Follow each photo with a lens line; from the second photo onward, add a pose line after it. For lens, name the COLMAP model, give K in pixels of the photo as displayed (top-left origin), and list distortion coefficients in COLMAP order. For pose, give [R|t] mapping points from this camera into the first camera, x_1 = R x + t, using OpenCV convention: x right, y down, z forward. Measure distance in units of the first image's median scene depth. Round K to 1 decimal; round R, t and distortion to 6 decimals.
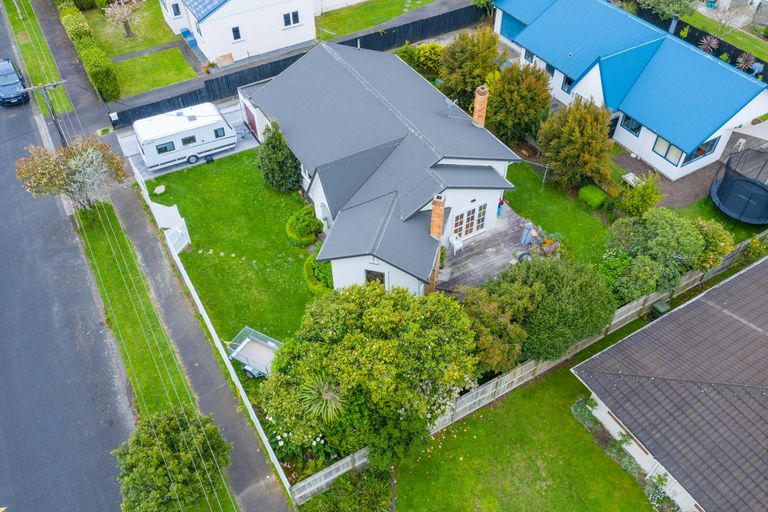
lens RADIAL K [[613.7, 0, 380.0], [0, 613.7, 256.1], [0, 0, 1]] dist [-0.001636, -0.004678]
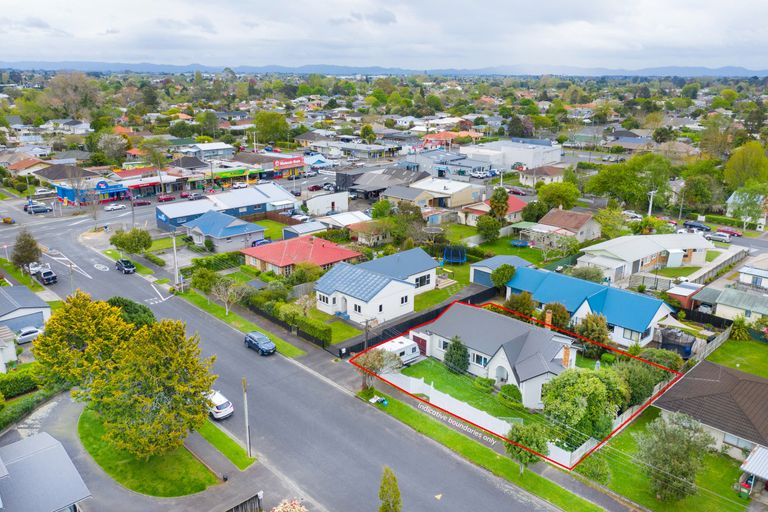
lens RADIAL K [[610.4, 0, 383.1], [0, 610.4, 260.2], [0, 0, 1]] dist [0.001325, 0.002656]
pose [[0.967714, -0.055344, 0.245899, -0.802003], [0.168374, 0.867928, -0.467281, 0.414517], [-0.187562, 0.493597, 0.849225, -0.685305]]
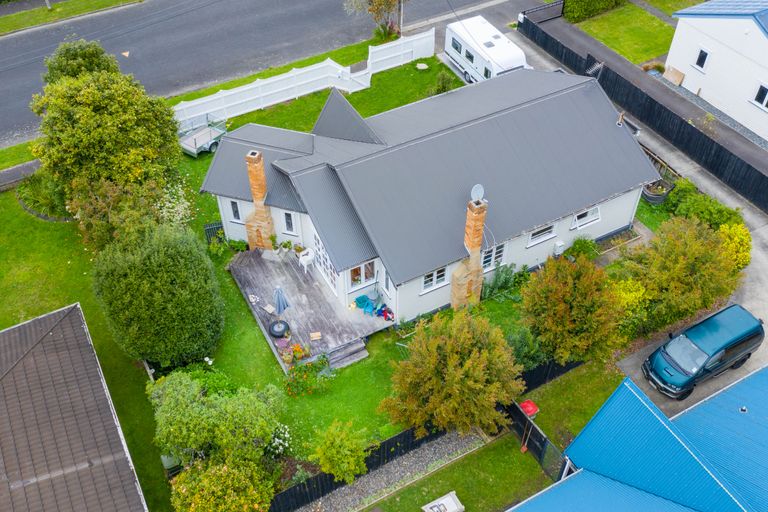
lens RADIAL K [[716.5, 0, 367.5], [0, 716.5, 252.7], [0, 0, 1]] dist [-0.004765, -0.001132]
pose [[-0.032453, 0.729210, -0.683520, 0.682681], [-0.710503, 0.464152, 0.528912, -0.524912], [0.702945, 0.502808, 0.503043, 0.478394]]
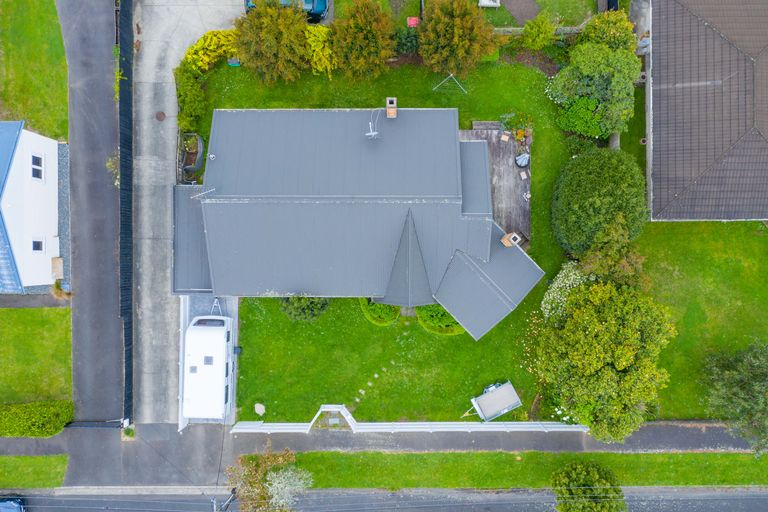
lens RADIAL K [[610.4, 0, 383.1], [0, 610.4, 260.2], [0, 0, 1]] dist [0.001325, 0.002656]
pose [[0.494331, -0.869252, 0.006106, -0.049531], [0.635683, 0.366276, 0.679521, -0.741620], [-0.592911, -0.332027, 0.733631, 0.215816]]
